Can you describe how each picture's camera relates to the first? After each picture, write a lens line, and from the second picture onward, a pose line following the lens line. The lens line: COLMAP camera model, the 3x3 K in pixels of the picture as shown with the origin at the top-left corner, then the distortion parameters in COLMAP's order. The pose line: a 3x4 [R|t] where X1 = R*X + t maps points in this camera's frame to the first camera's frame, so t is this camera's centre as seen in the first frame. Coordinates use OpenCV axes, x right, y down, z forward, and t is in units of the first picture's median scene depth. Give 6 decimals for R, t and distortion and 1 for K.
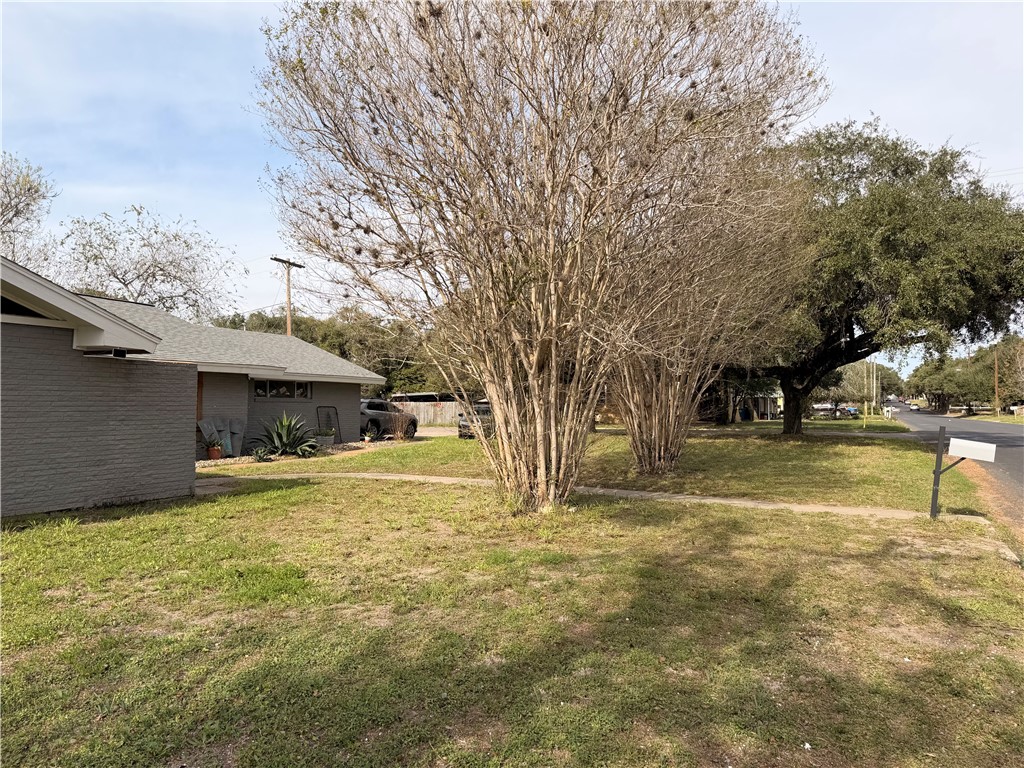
lens RADIAL K [[669.0, 0, 509.7], [0, 669.0, 382.5], [0, 0, 1]] dist [-0.003174, -0.050074]
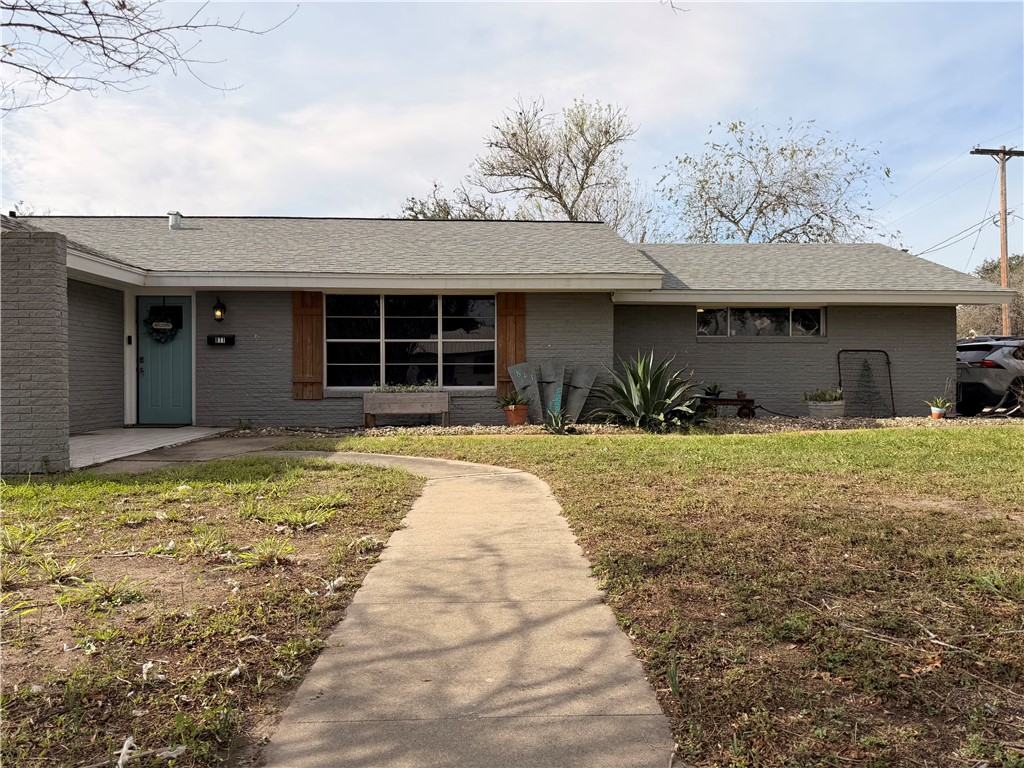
lens RADIAL K [[669.0, 0, 509.7], [0, 669.0, 382.5], [0, 0, 1]] dist [-0.003174, -0.050074]
pose [[0.413234, 0.005699, -0.910607, 0.267640], [0.027592, 0.999443, 0.018776, 0.111222], [0.910207, -0.032884, 0.412847, 1.274755]]
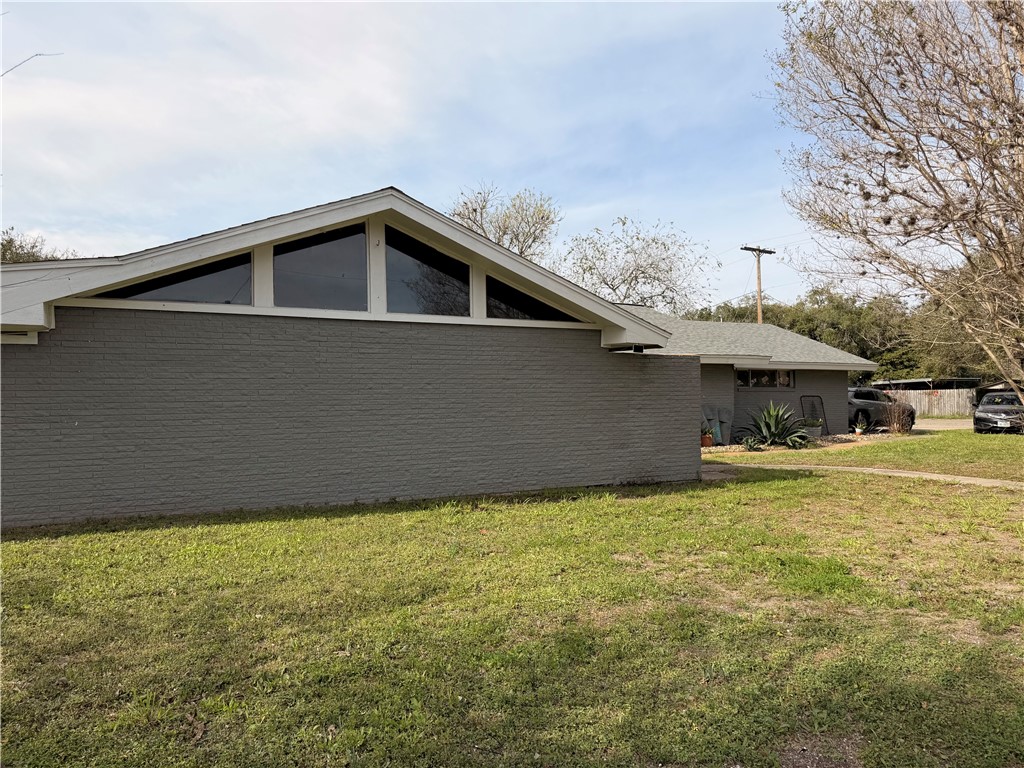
lens RADIAL K [[669.0, 0, 509.7], [0, 669.0, 382.5], [0, 0, 1]] dist [-0.003174, -0.050074]
pose [[0.782391, -0.019929, -0.622468, -0.043063], [0.029056, 0.999568, 0.004519, 0.001134], [0.622109, -0.021622, 0.782632, -0.011787]]
